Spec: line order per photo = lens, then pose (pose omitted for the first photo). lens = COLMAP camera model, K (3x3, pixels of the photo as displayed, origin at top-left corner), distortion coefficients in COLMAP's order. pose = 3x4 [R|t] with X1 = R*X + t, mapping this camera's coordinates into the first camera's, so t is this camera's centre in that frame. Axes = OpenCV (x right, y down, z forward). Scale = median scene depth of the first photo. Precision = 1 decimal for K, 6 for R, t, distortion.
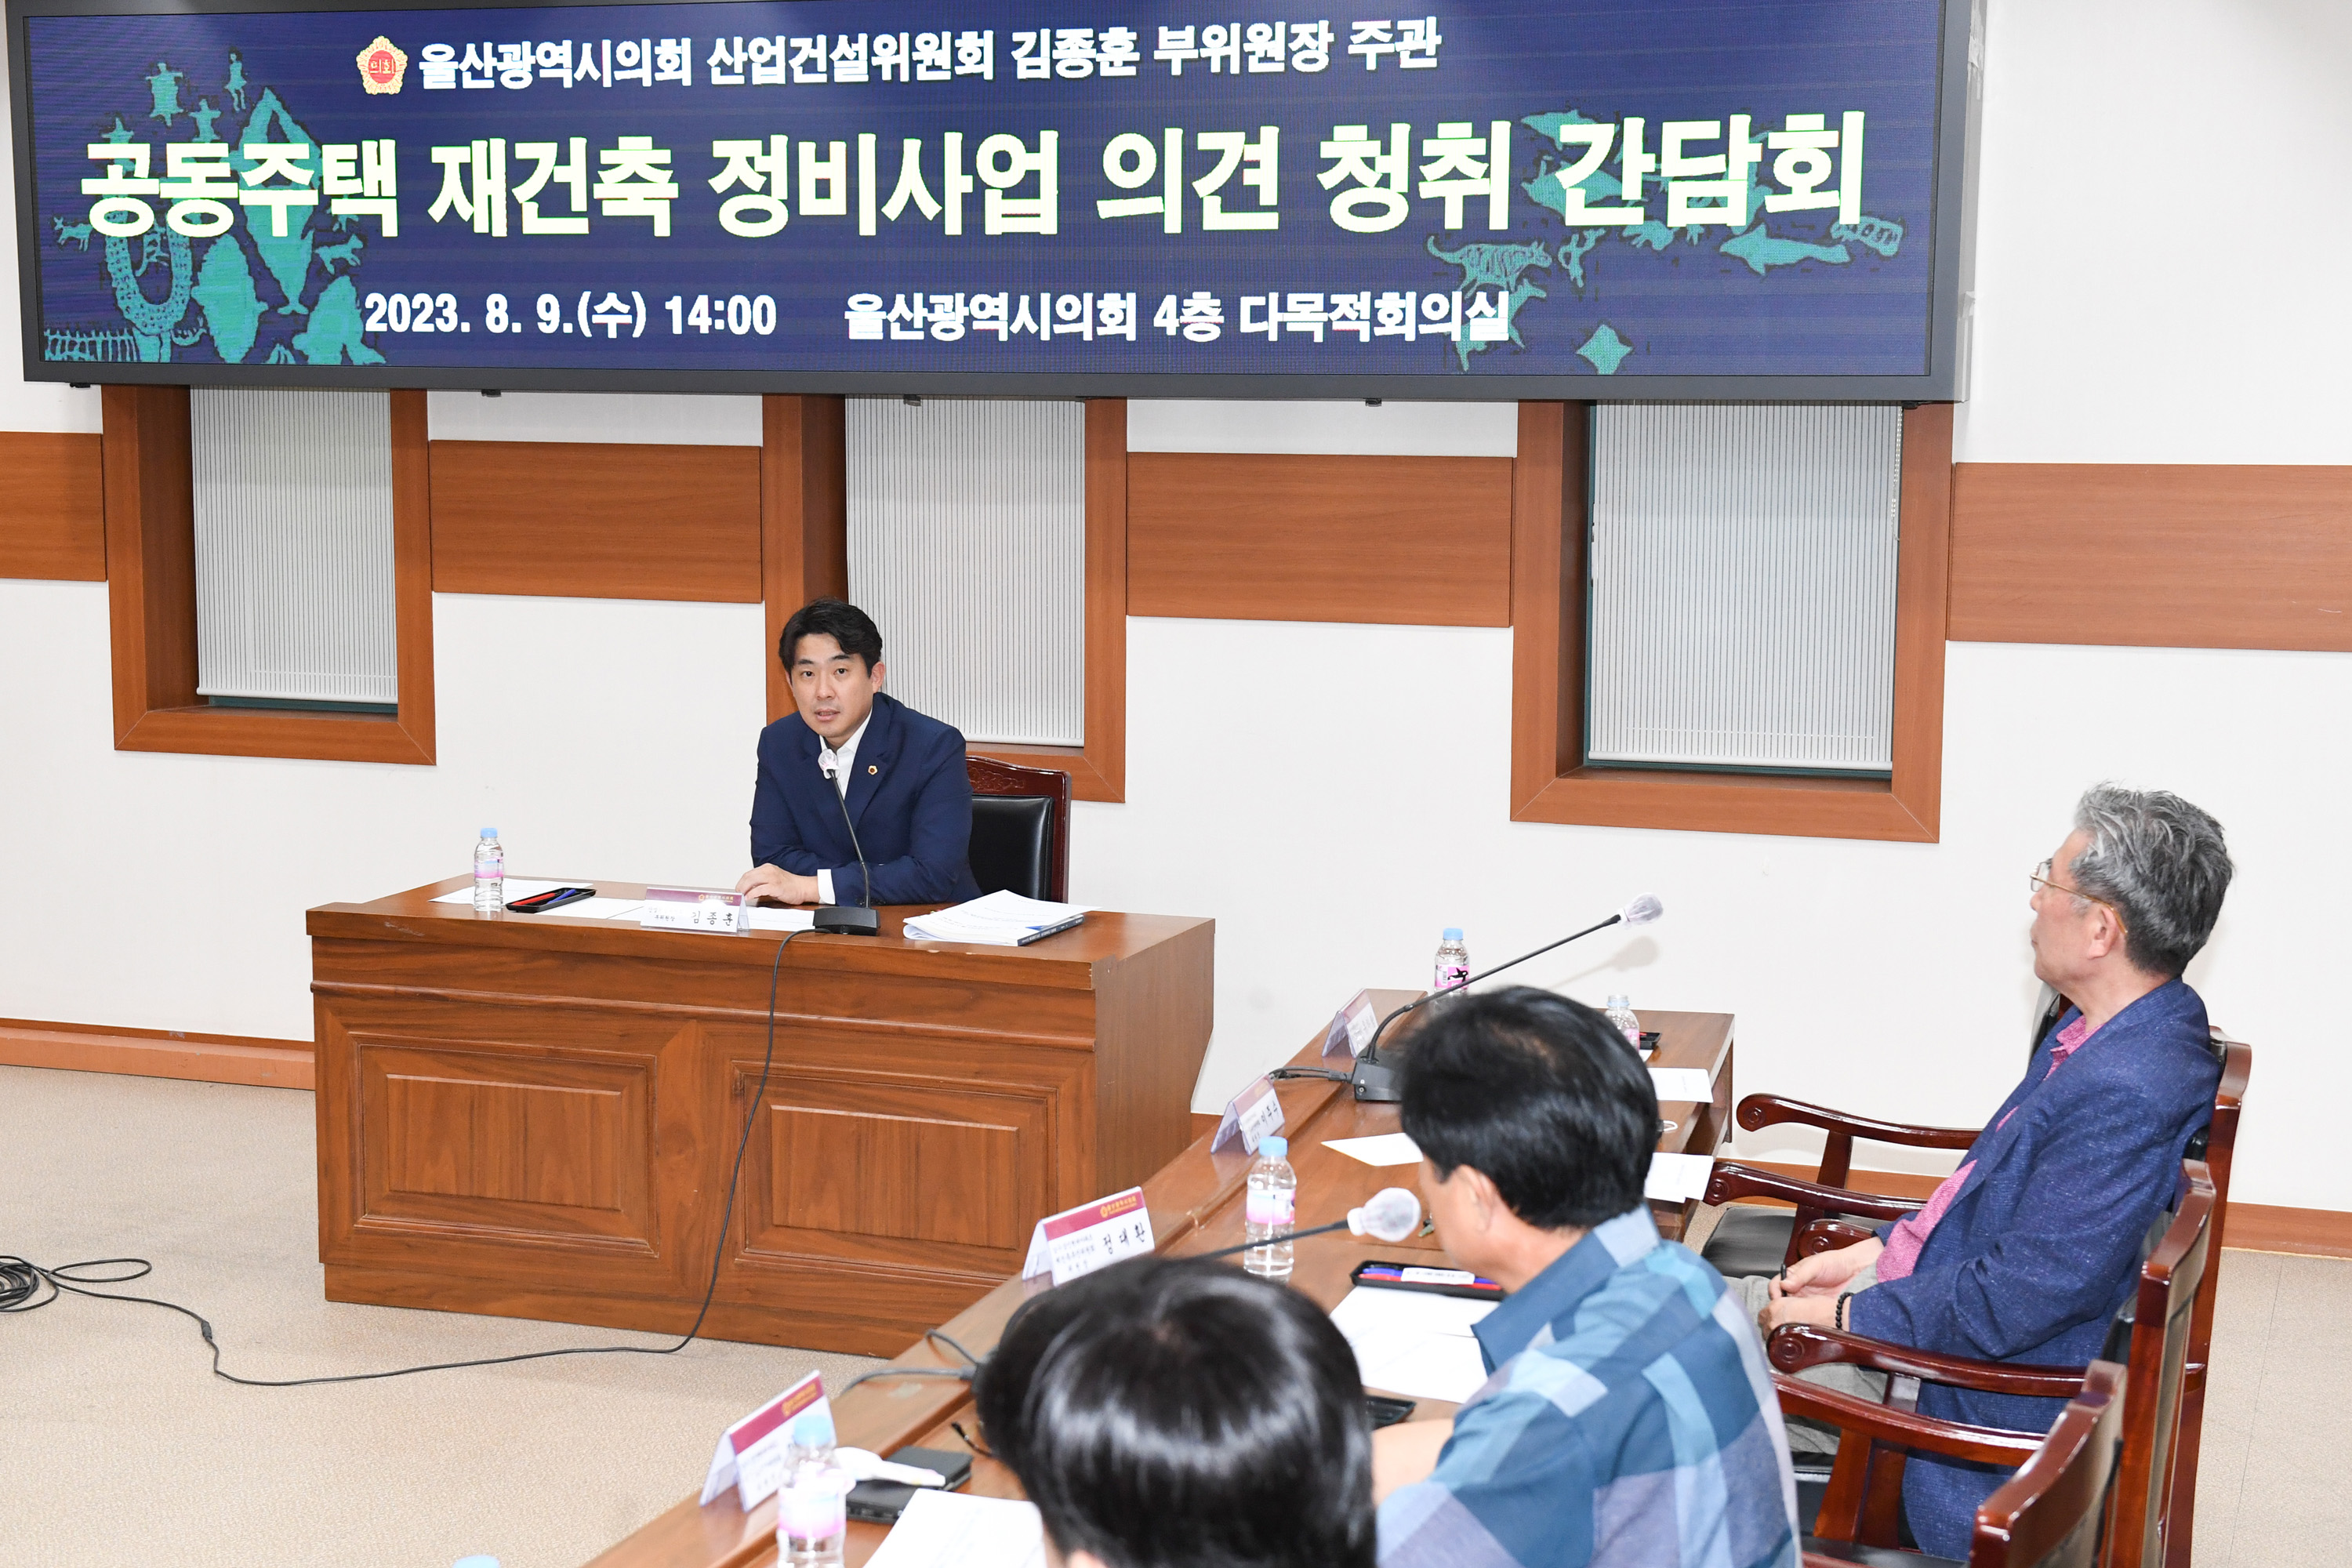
lens RADIAL K [[3421.5, 0, 1176.0], [0, 3421.5, 784.0], [0, 0, 1]] dist [0.117388, 0.046873]
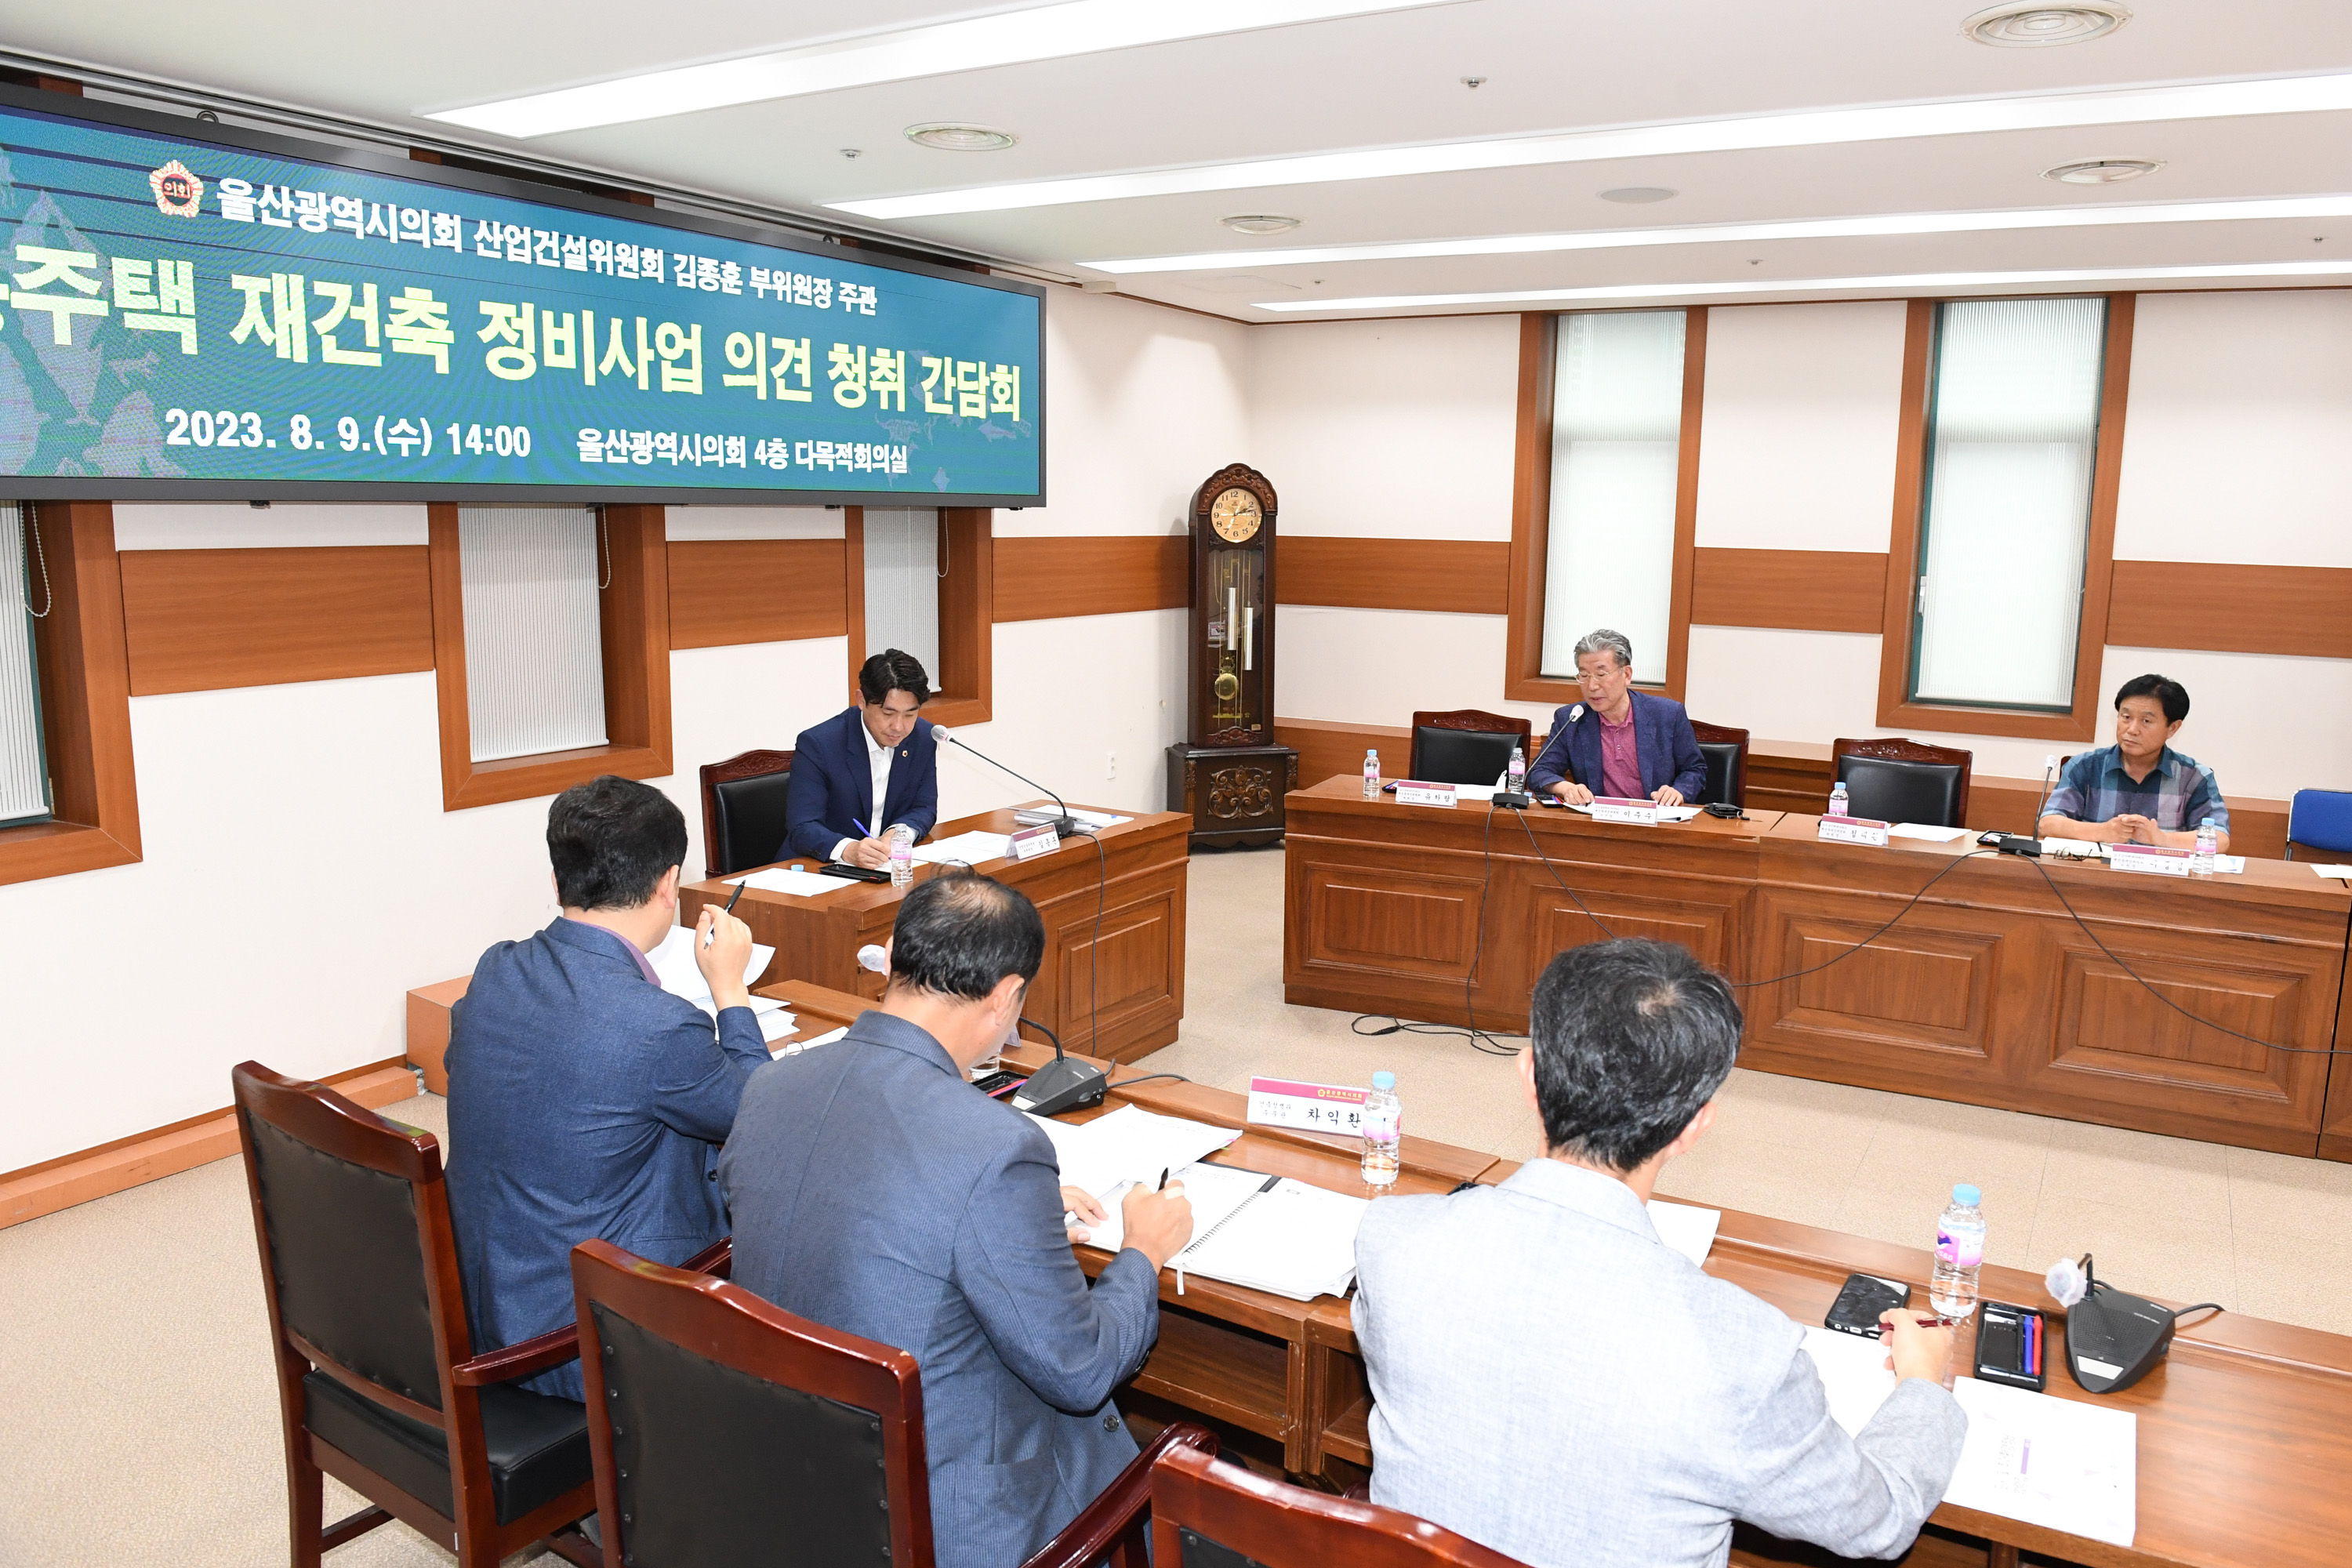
lens RADIAL K [[1675.7, 0, 1198.5], [0, 1675.7, 803.7], [0, 0, 1]] dist [-0.058914, 0.003820]
pose [[0.179288, -0.171372, 0.968756, -0.716677], [0.105858, 0.982355, 0.154186, -0.073911], [-0.978085, 0.074907, 0.194265, 0.658980]]
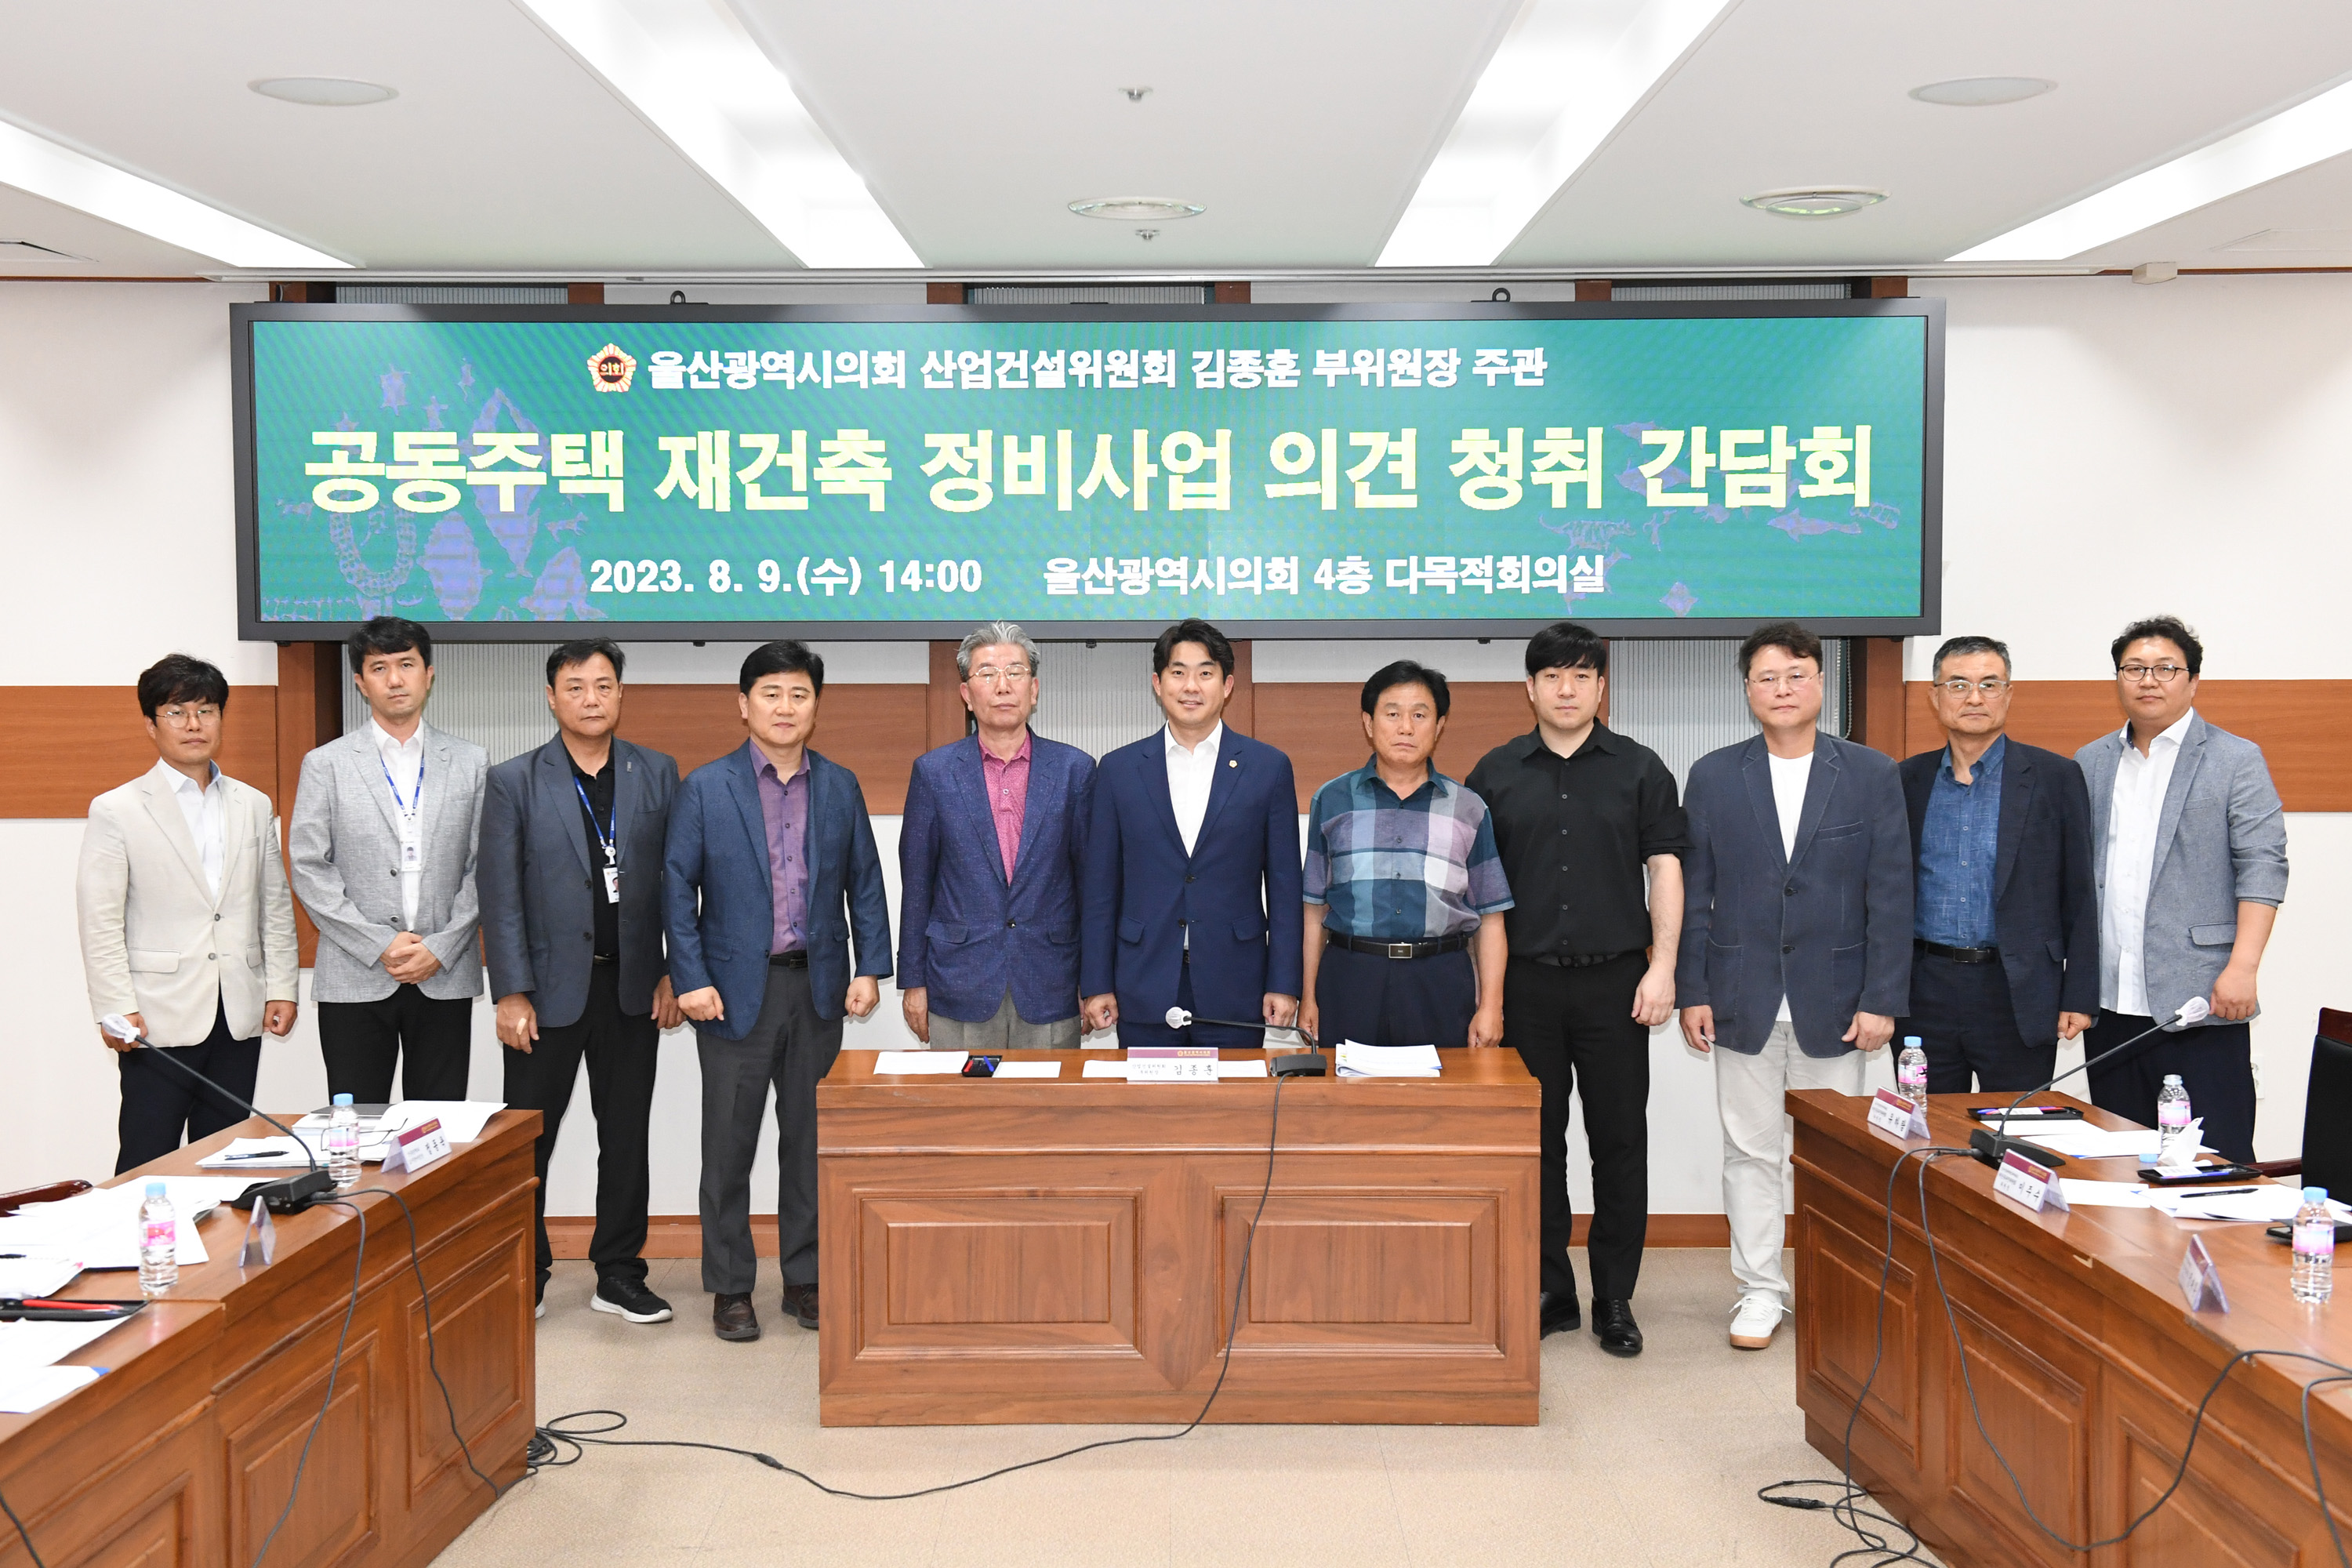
lens RADIAL K [[2850.4, 0, 1166.7], [0, 2850.4, 747.2], [0, 0, 1]] dist [0.080969, -0.015281]
pose [[0.941507, -0.024601, 0.336095, -0.404516], [0.048896, 0.996750, -0.064015, -0.008914], [-0.333428, 0.076704, 0.939650, 0.038542]]
